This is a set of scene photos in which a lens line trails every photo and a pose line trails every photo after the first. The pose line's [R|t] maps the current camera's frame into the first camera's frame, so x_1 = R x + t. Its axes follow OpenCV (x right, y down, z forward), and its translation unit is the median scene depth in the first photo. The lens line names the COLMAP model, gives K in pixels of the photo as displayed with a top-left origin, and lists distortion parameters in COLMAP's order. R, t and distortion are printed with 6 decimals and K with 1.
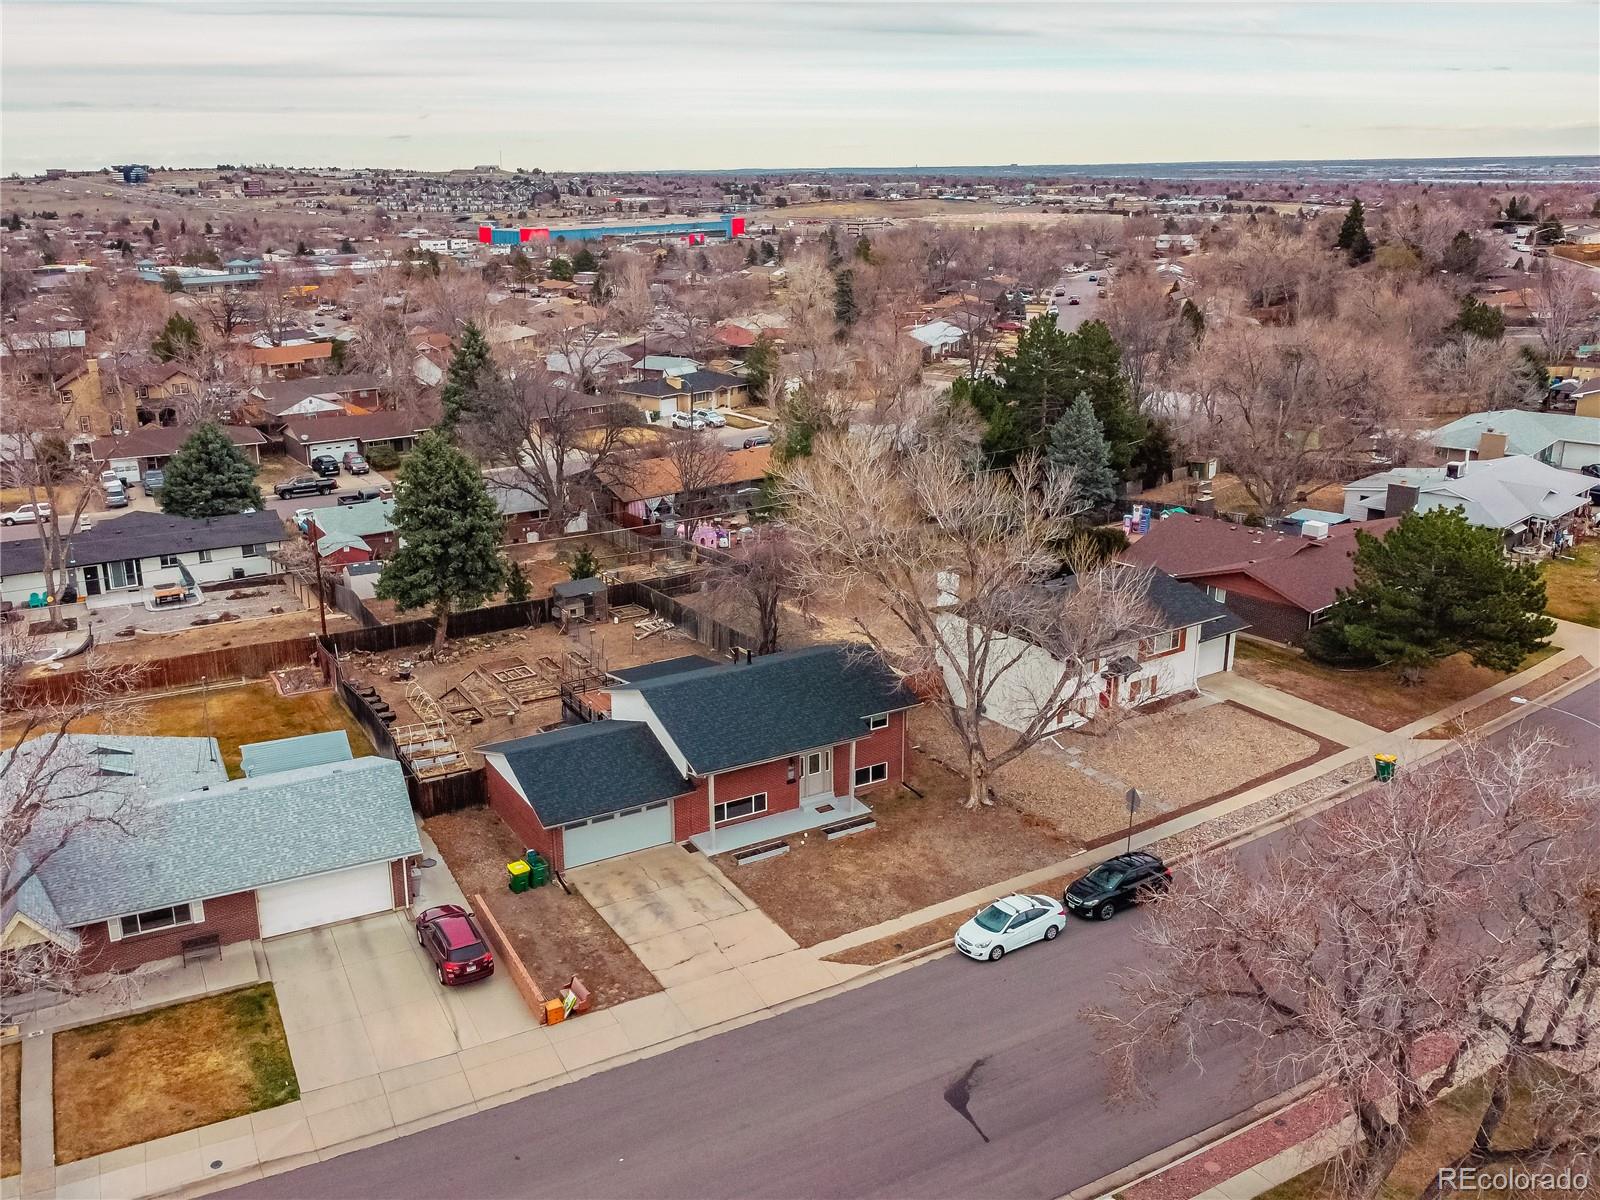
lens RADIAL K [[1334.1, 0, 800.5], [0, 1334.1, 599.4], [0, 0, 1]] dist [-0.012687, 0.005961]
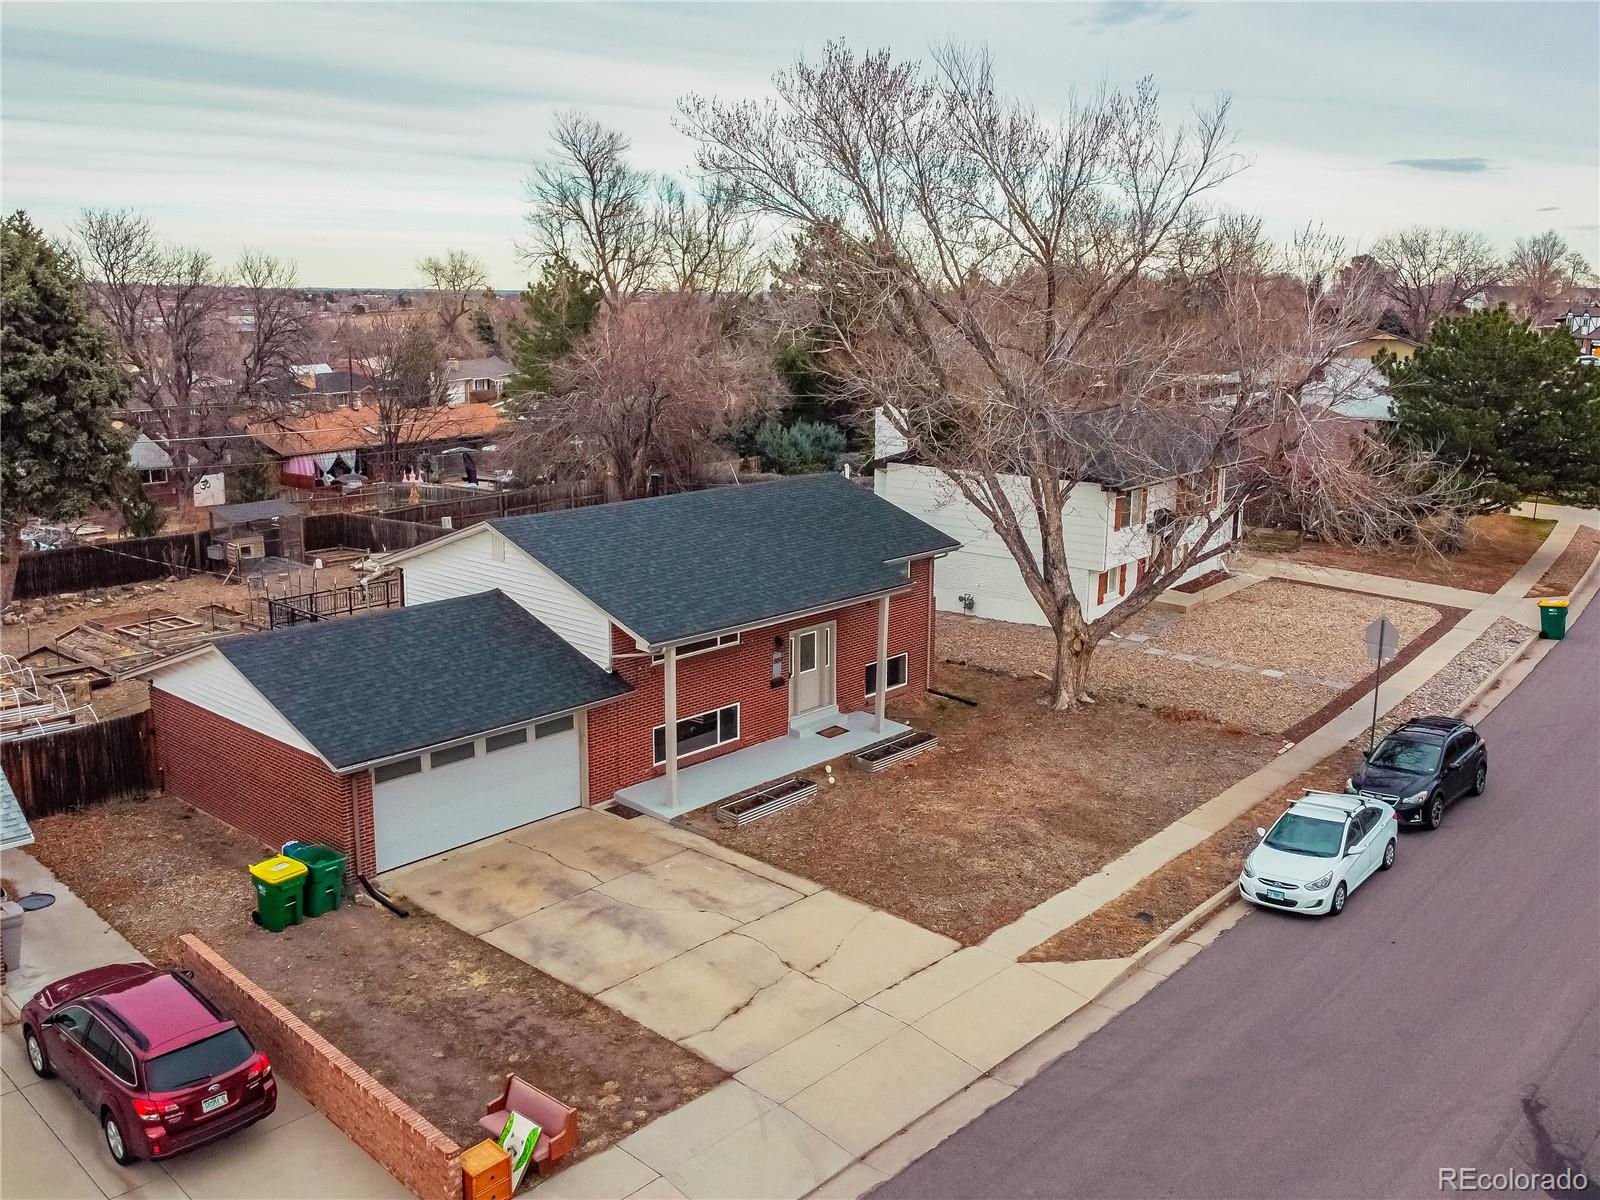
lens RADIAL K [[1334.1, 0, 805.3], [0, 1334.1, 595.9], [0, 0, 1]] dist [-0.012687, 0.005961]
pose [[0.950660, -0.057184, 0.304919, -0.167978], [0.088535, 0.991999, -0.089994, 0.160115], [-0.297334, 0.112550, 0.948117, 0.508833]]
